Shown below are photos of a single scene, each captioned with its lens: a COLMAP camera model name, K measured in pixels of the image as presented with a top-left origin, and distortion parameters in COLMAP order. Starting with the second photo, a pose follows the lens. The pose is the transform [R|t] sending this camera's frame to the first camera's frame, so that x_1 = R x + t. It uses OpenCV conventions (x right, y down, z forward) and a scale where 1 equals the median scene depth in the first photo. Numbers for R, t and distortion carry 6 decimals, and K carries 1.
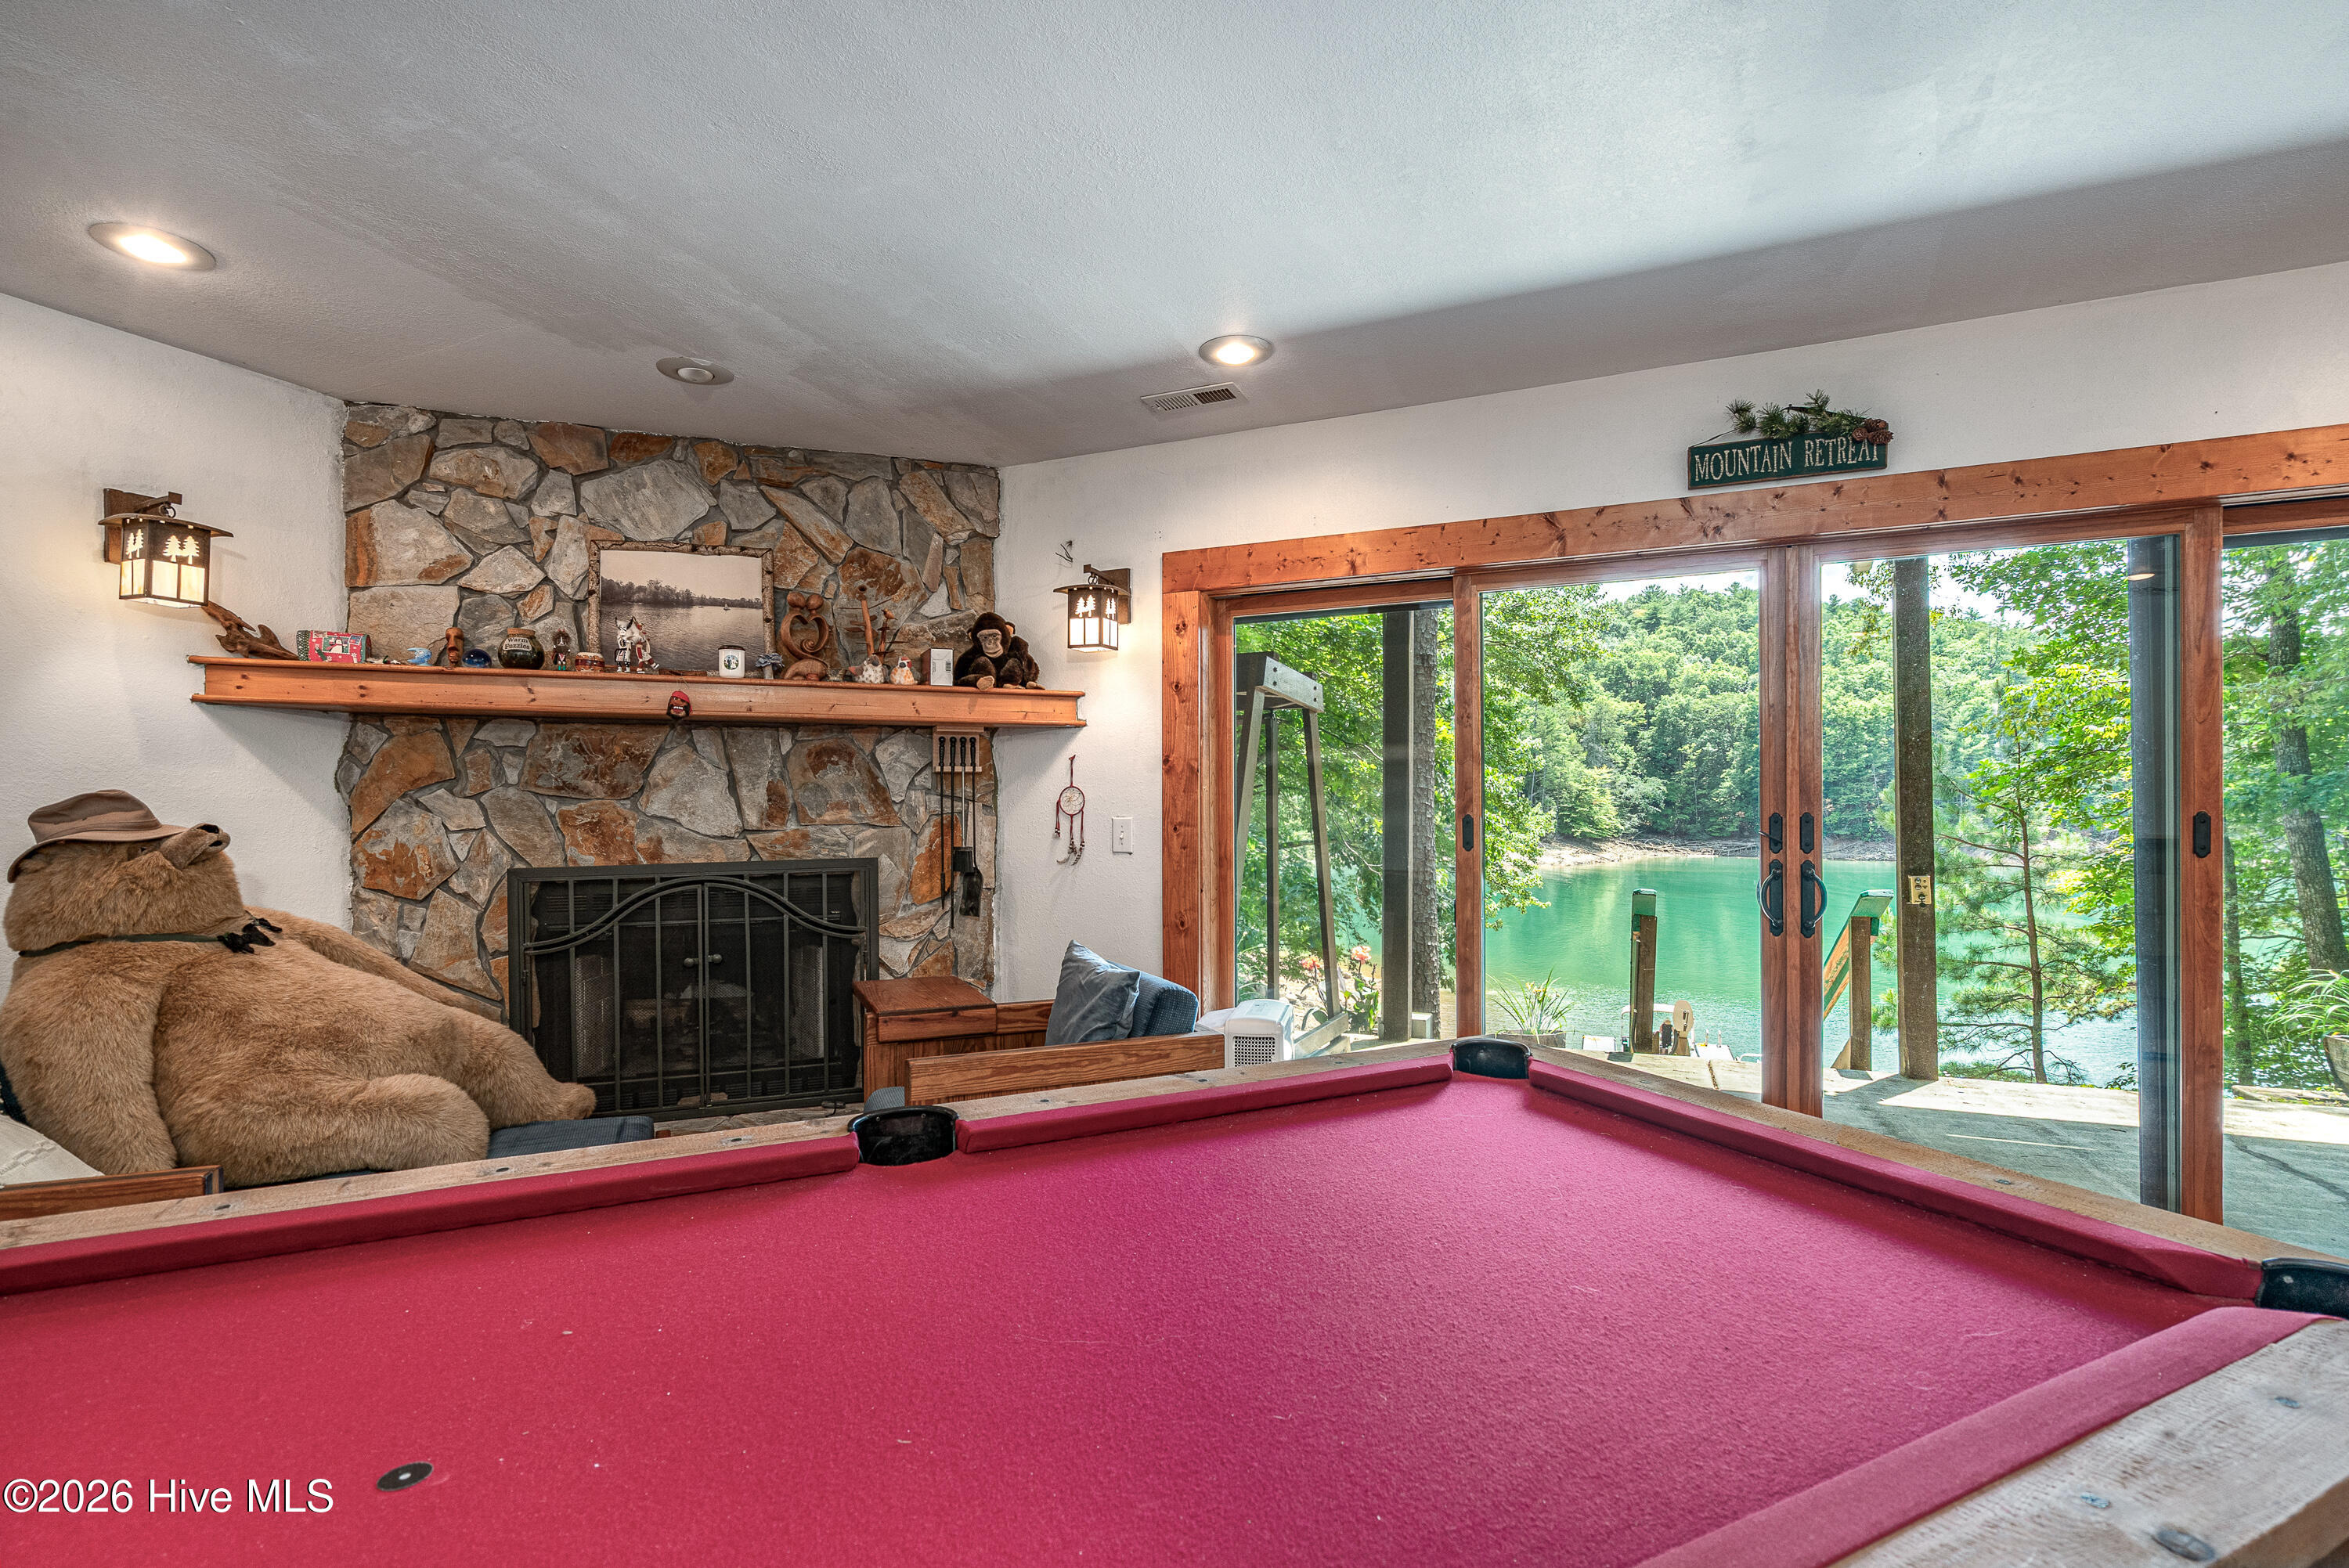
lens RADIAL K [[1035.4, 0, 1174.5], [0, 1035.4, 784.0], [0, 0, 1]] dist [0.000748, 0.000159]
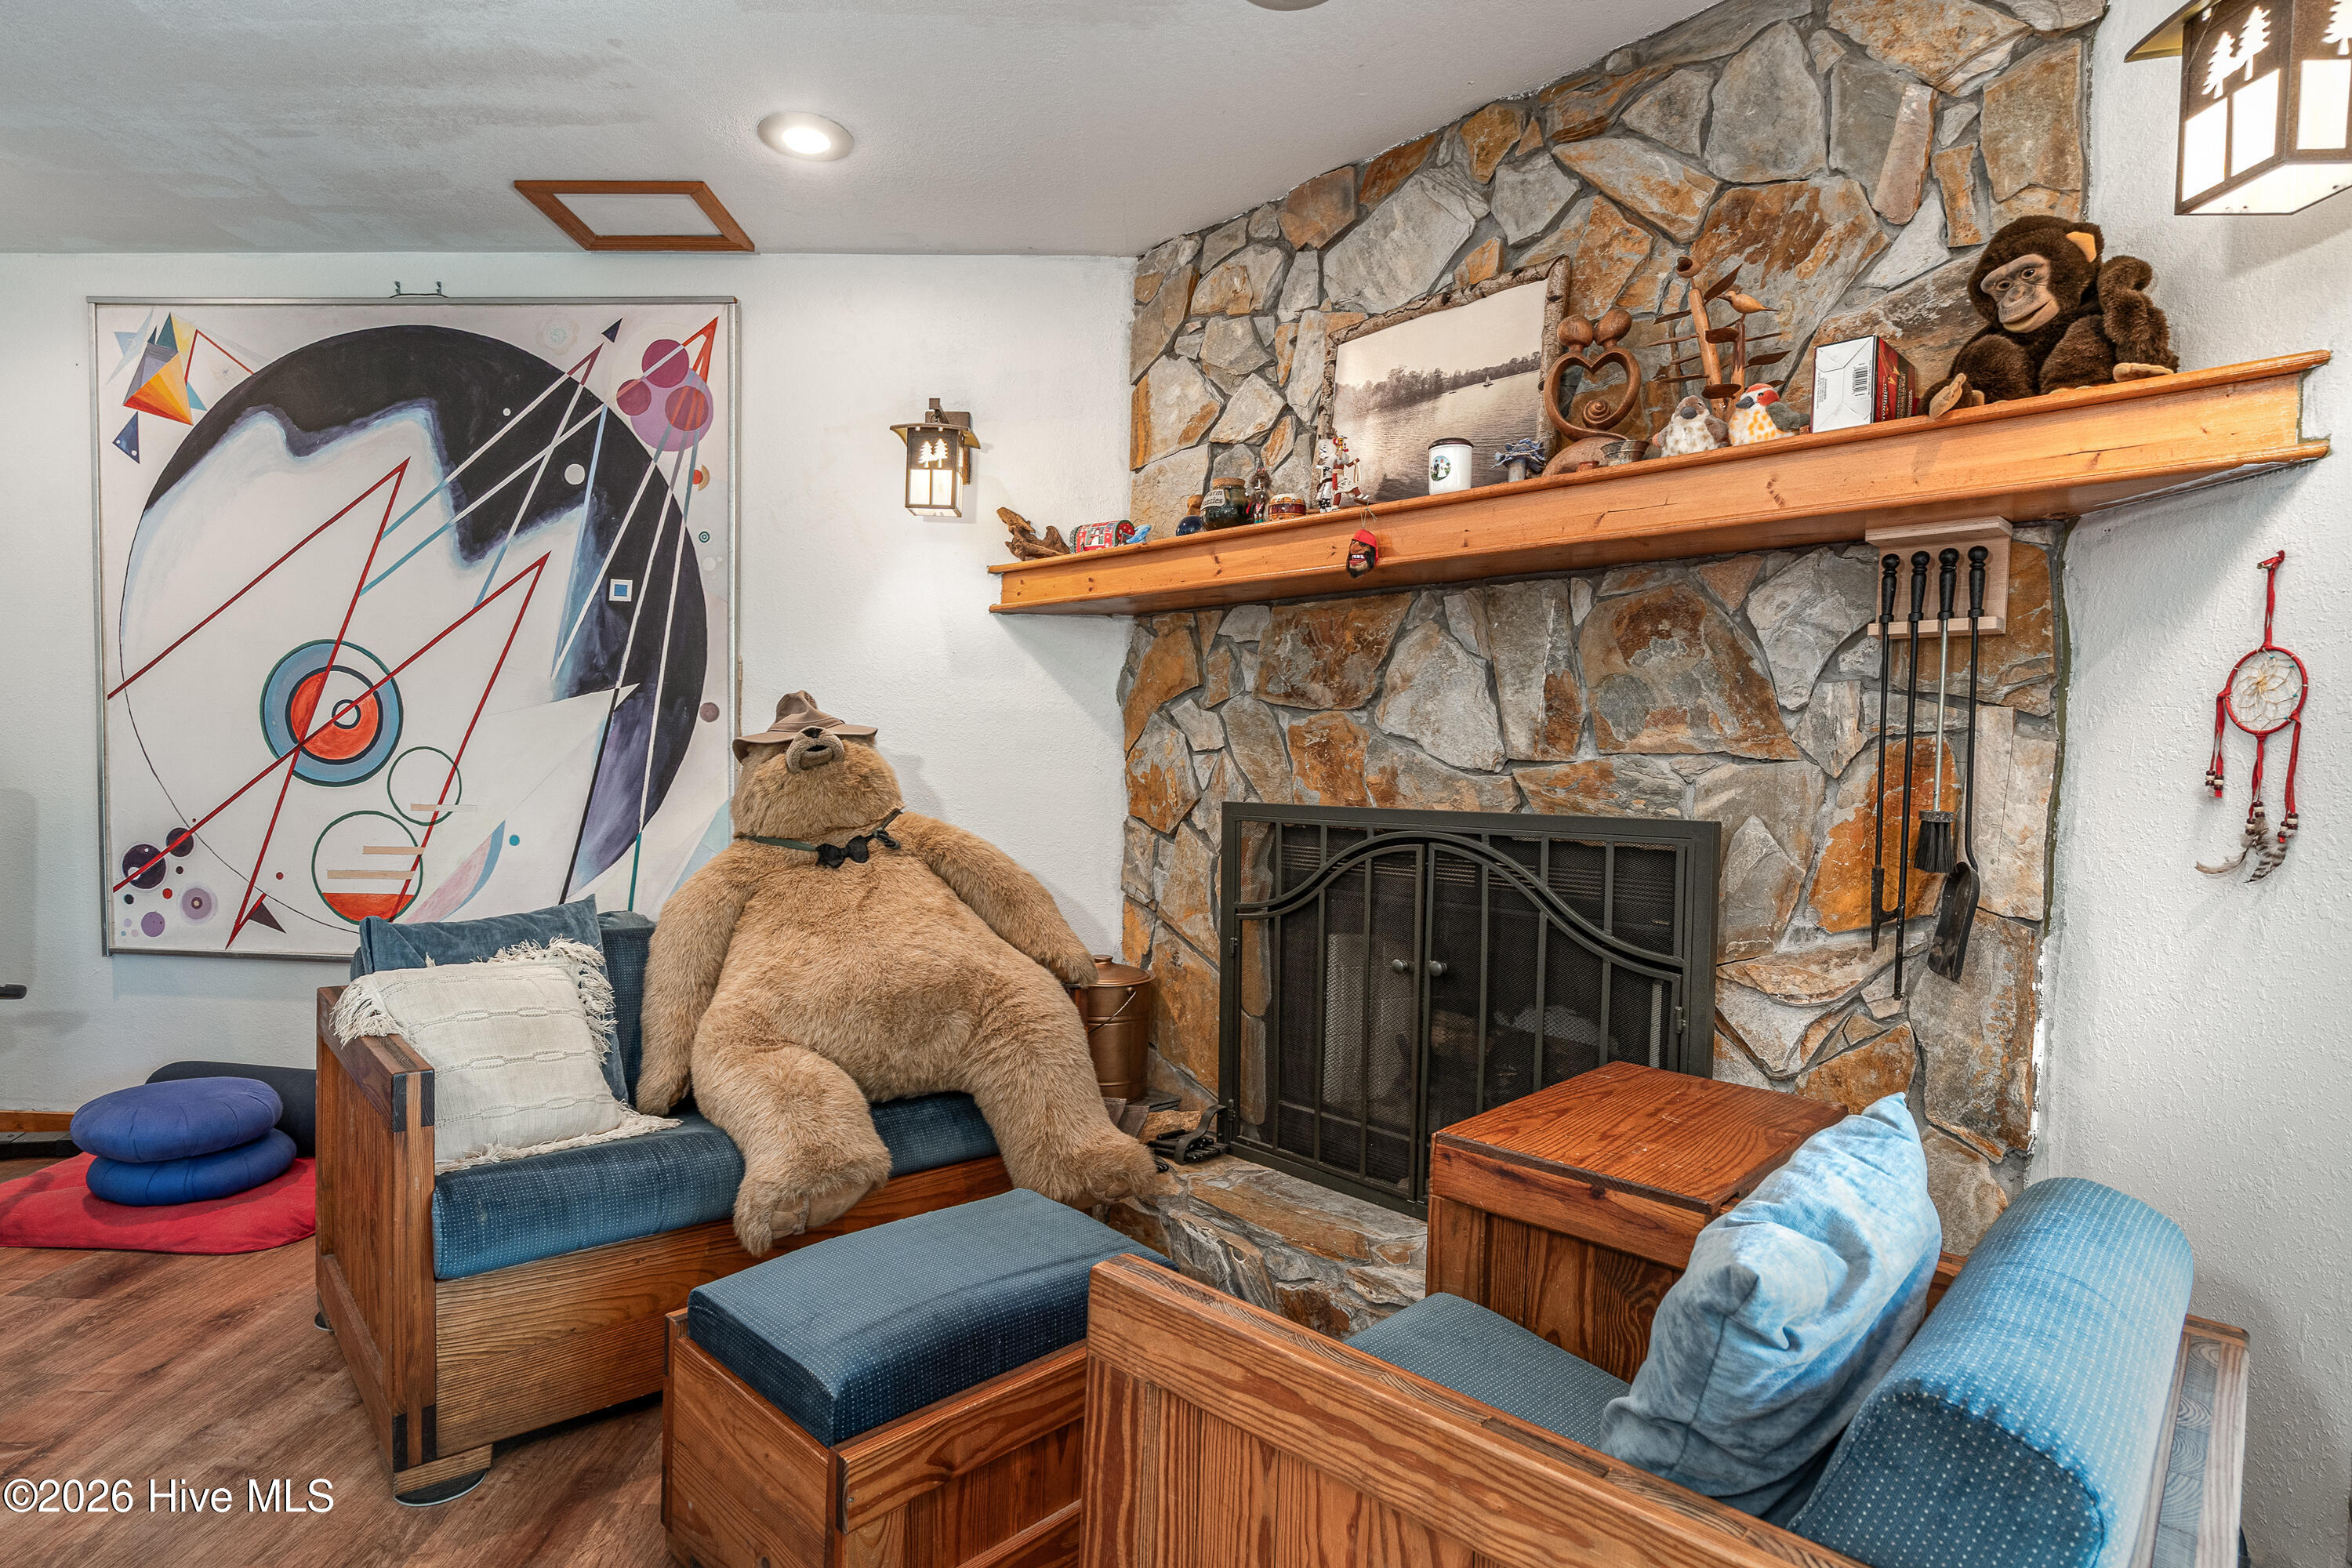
lens RADIAL K [[1188.2, 0, 1179.5], [0, 1188.2, 796.3], [0, 0, 1]] dist [0.001330, 0.001224]
pose [[0.373438, 0.037623, -0.926892, 0.141471], [-0.003118, 0.999223, 0.039302, 0.040224], [0.927650, -0.011786, 0.373265, 0.590878]]
